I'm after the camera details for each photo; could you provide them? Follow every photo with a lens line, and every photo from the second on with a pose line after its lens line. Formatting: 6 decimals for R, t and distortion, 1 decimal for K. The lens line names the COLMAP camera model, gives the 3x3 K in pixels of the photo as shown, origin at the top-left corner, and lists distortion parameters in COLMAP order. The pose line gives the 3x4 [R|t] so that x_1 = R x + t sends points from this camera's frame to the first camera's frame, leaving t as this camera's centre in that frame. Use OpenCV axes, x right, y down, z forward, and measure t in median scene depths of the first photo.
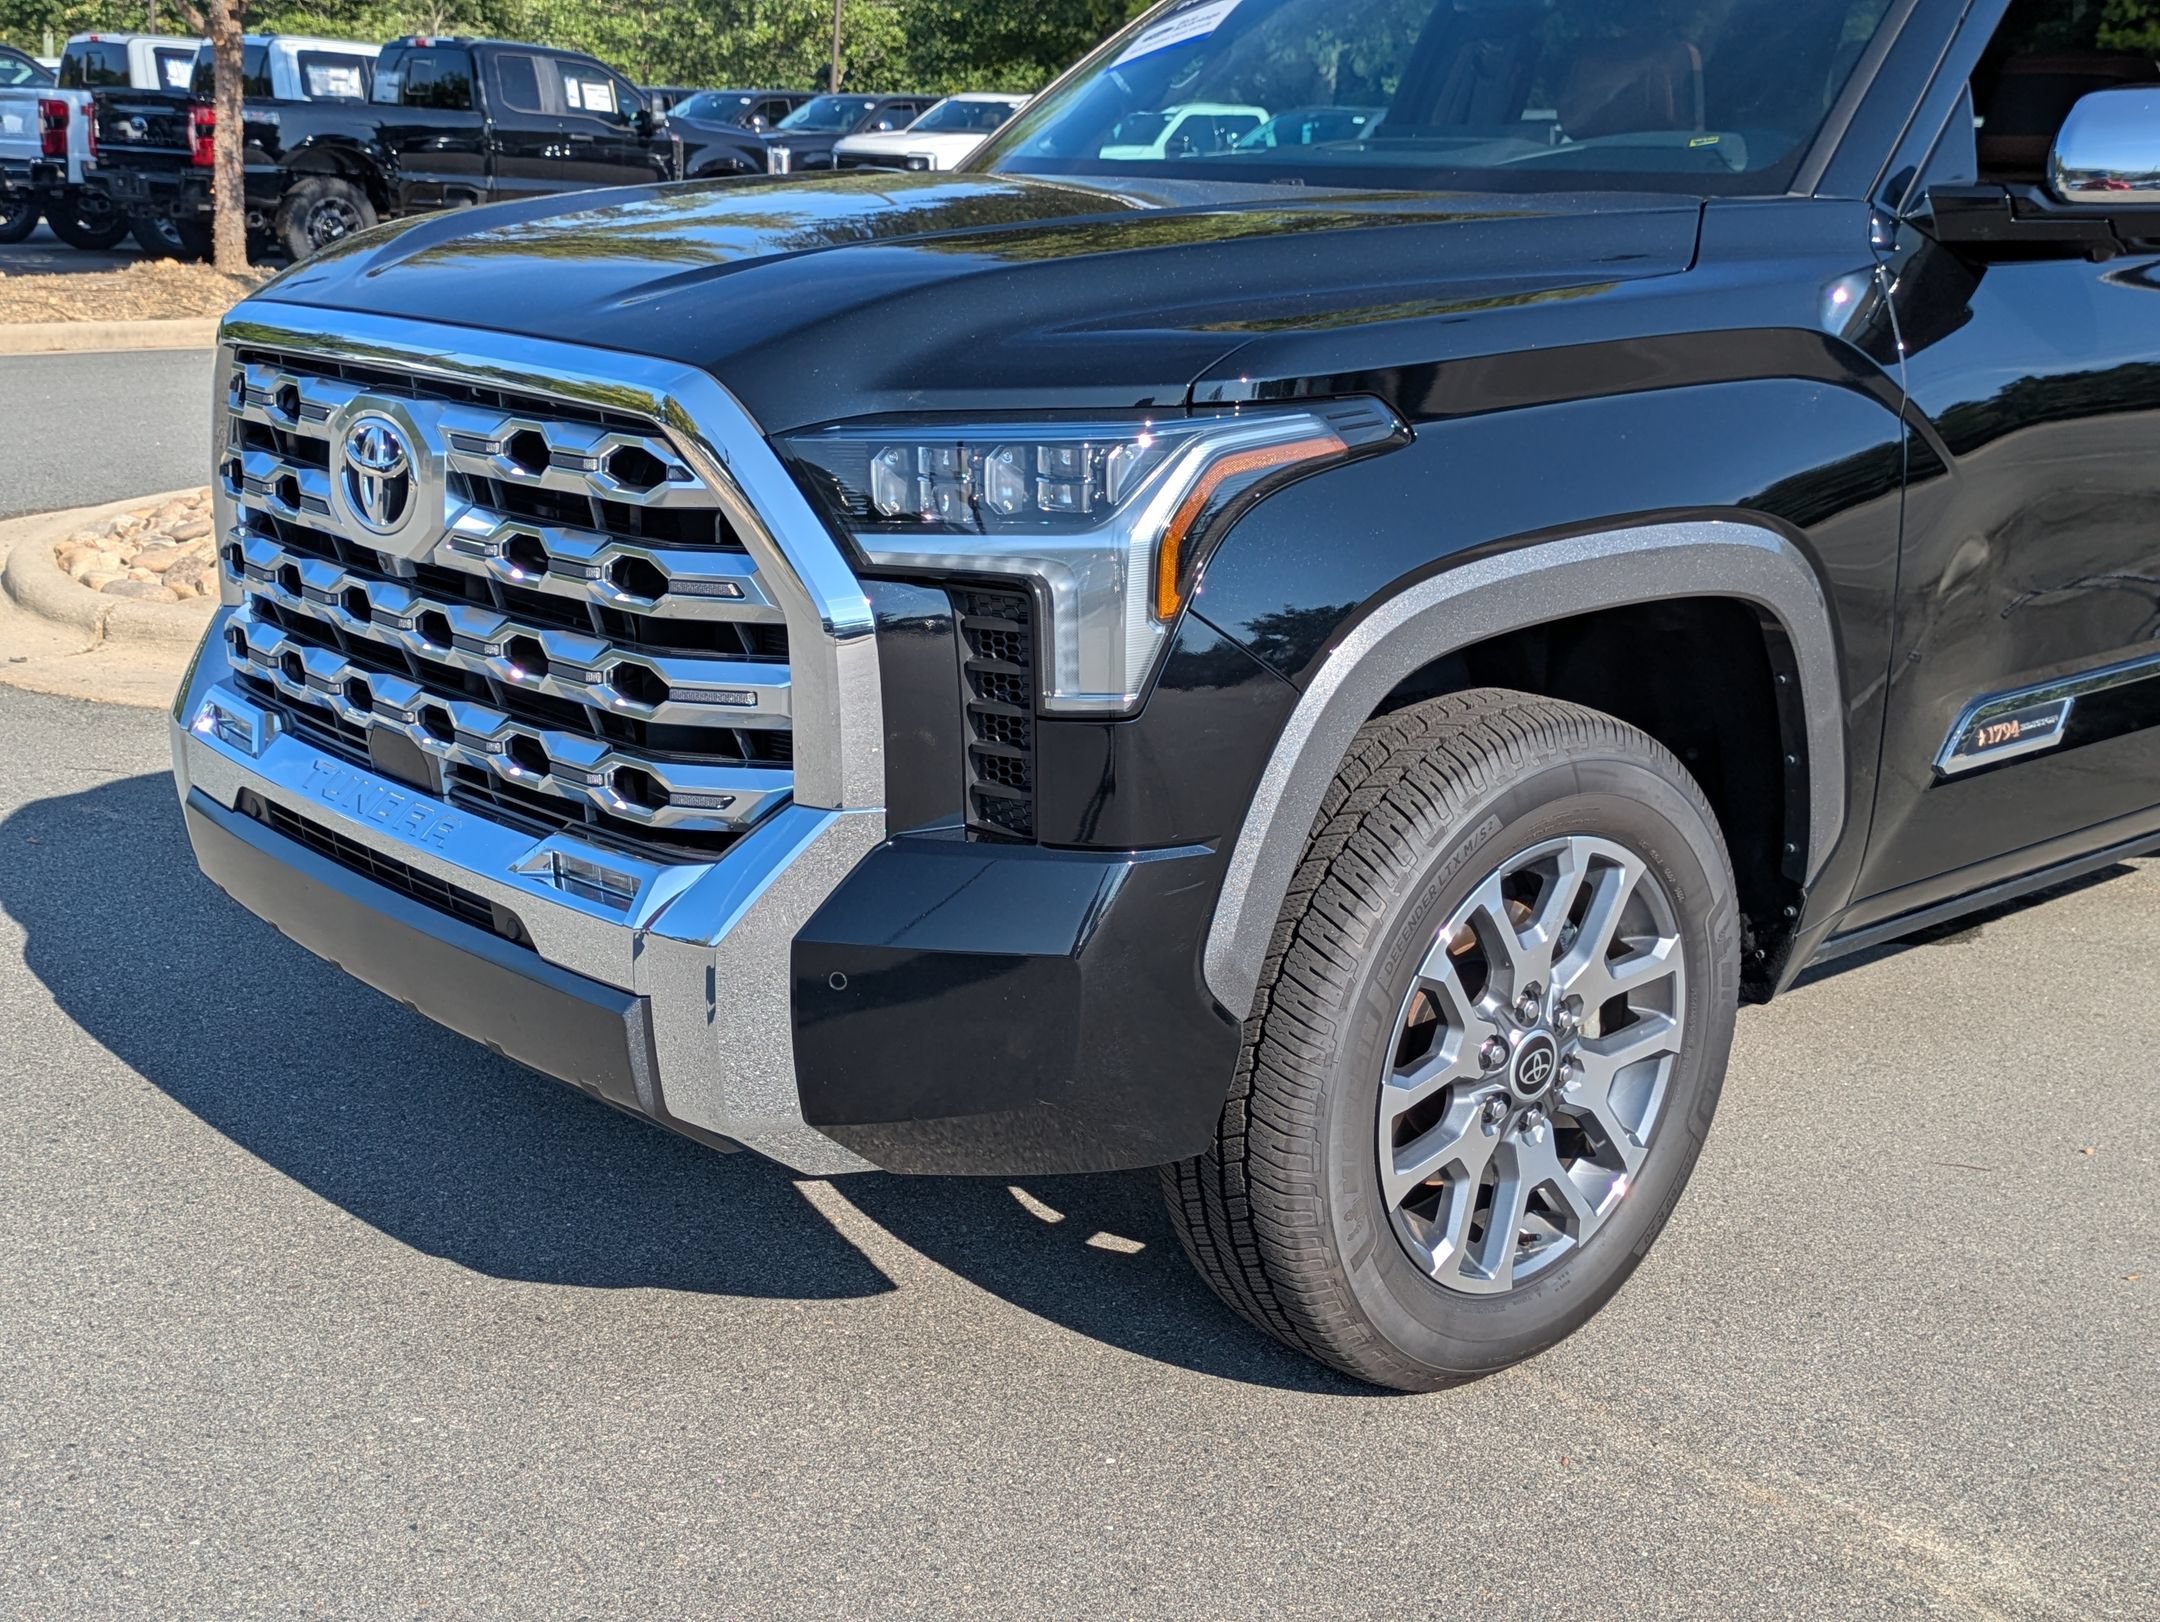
lens RADIAL K [[2136.4, 0, 1087.6], [0, 2136.4, 753.7], [0, 0, 1]] dist [0.077977, -0.131183]
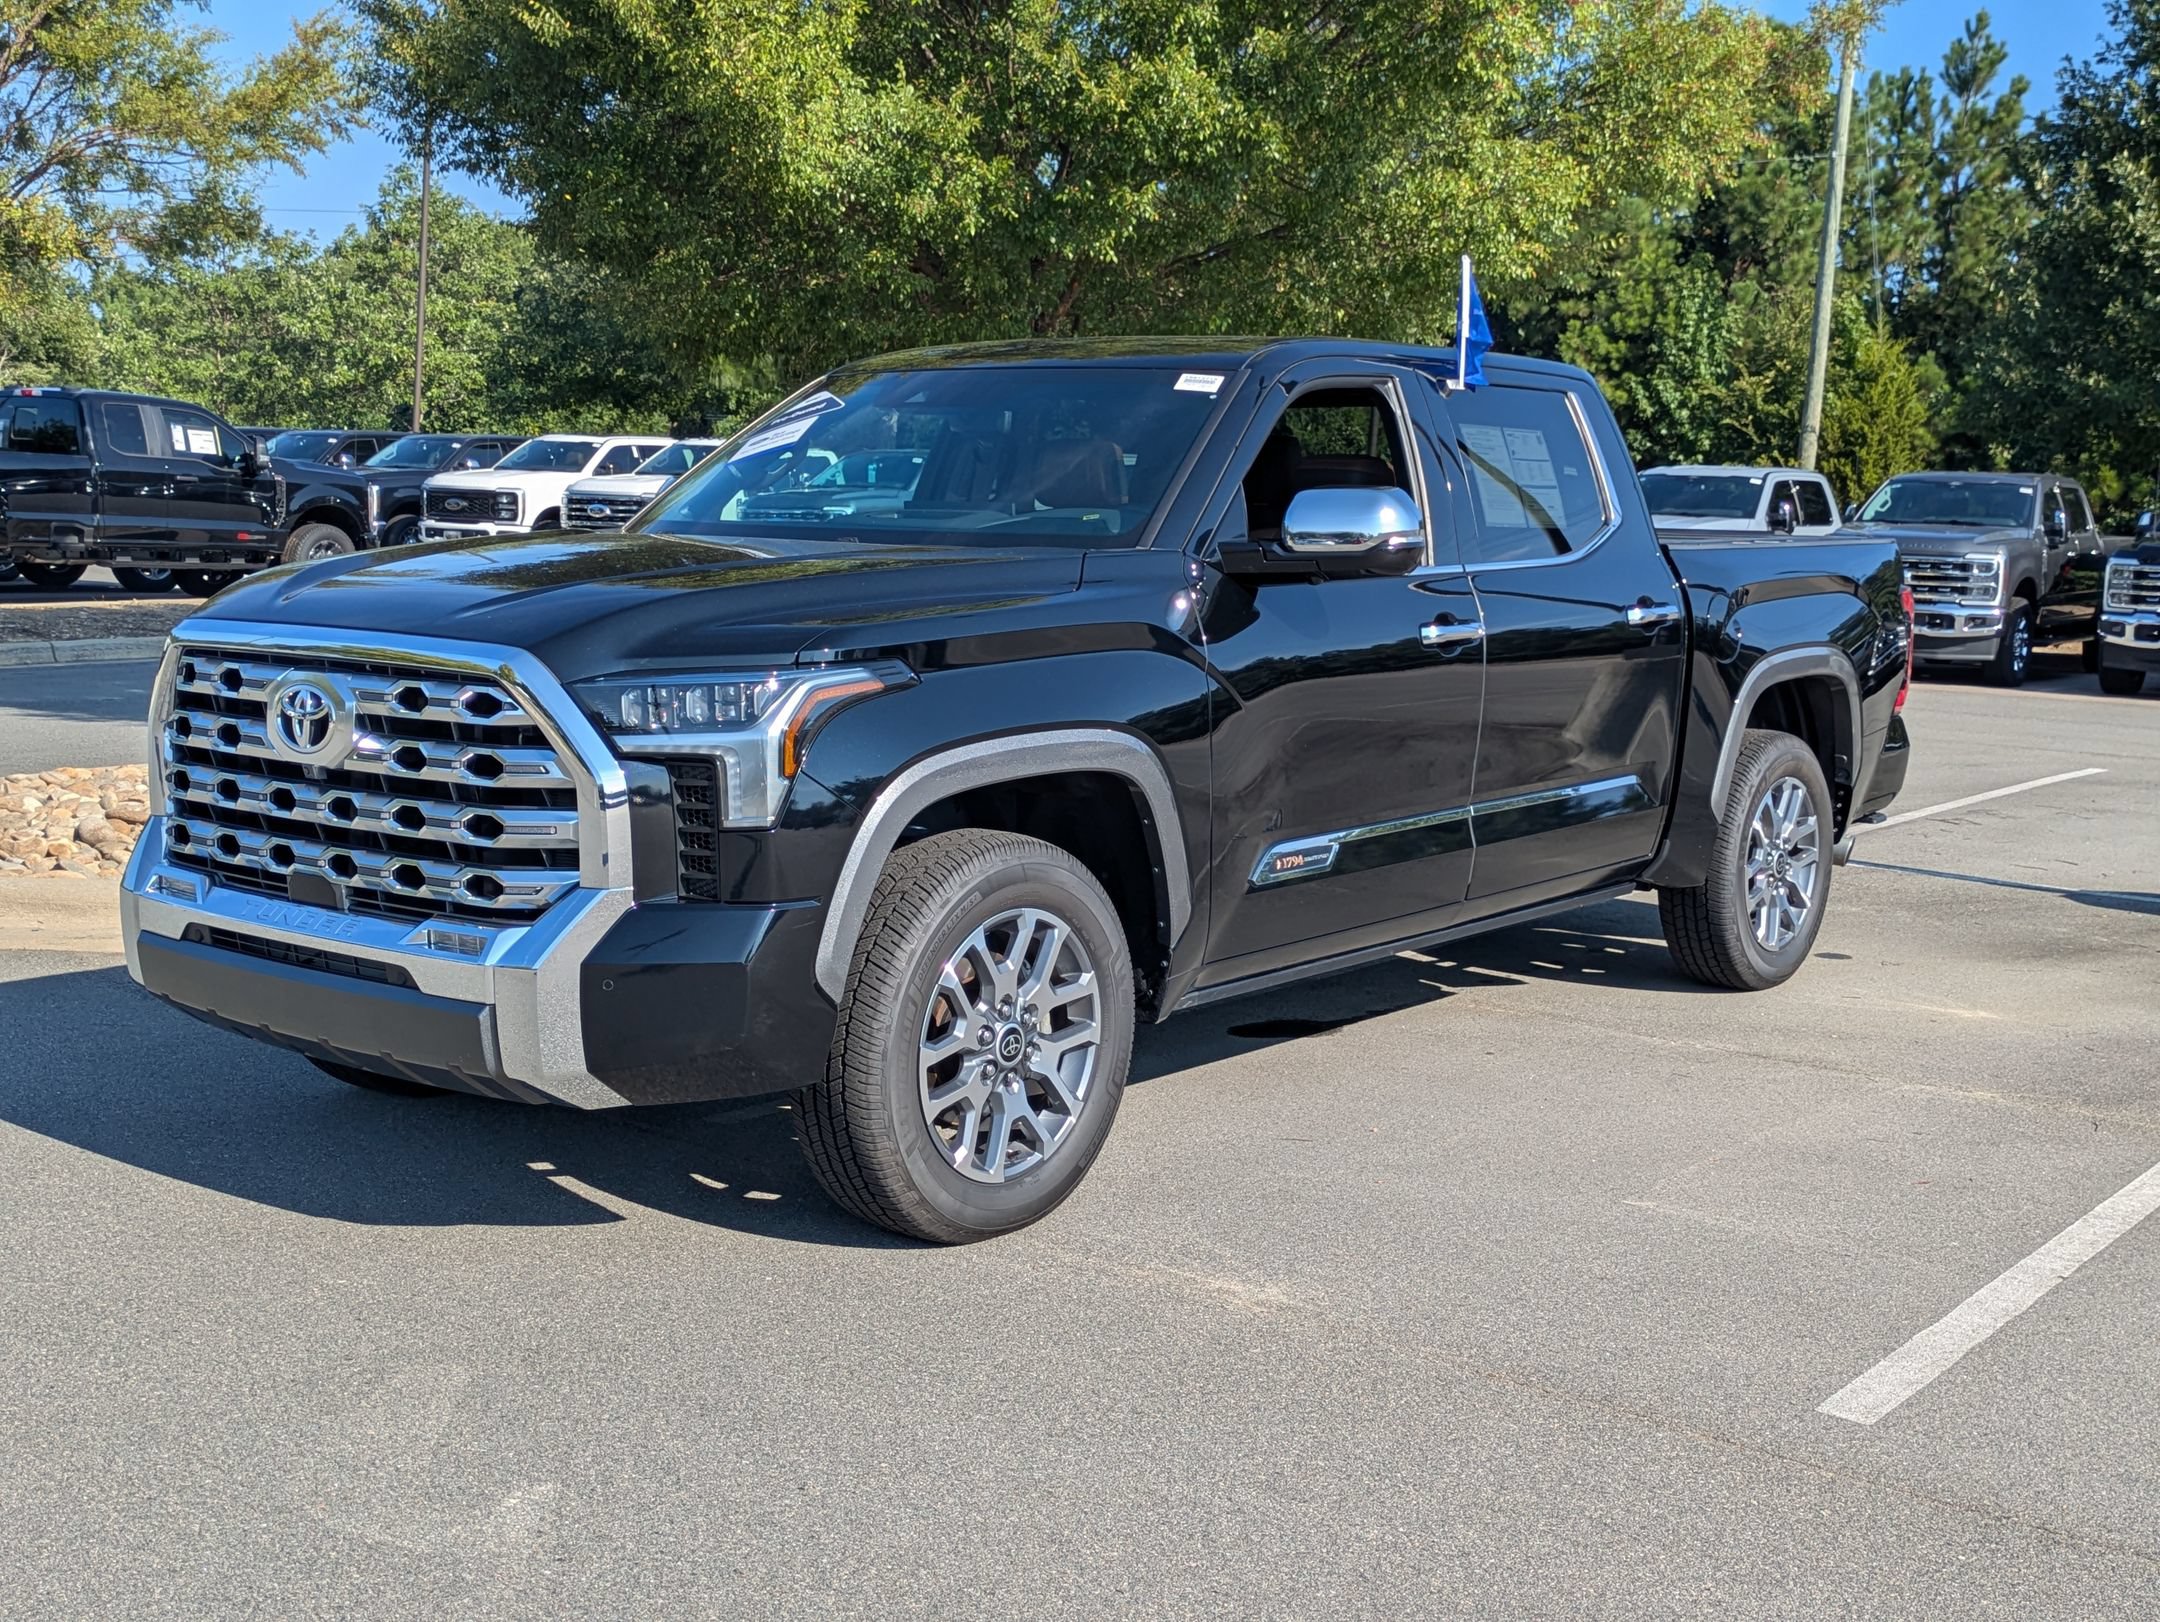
lens RADIAL K [[2136.4, 0, 1087.6], [0, 2136.4, 753.7], [0, 0, 1]] dist [0.077977, -0.131183]
pose [[0.980792, -0.025898, 0.193328, -0.056668], [0.053801, 0.988616, -0.140509, 0.161717], [-0.187488, 0.148212, 0.971021, -0.716953]]
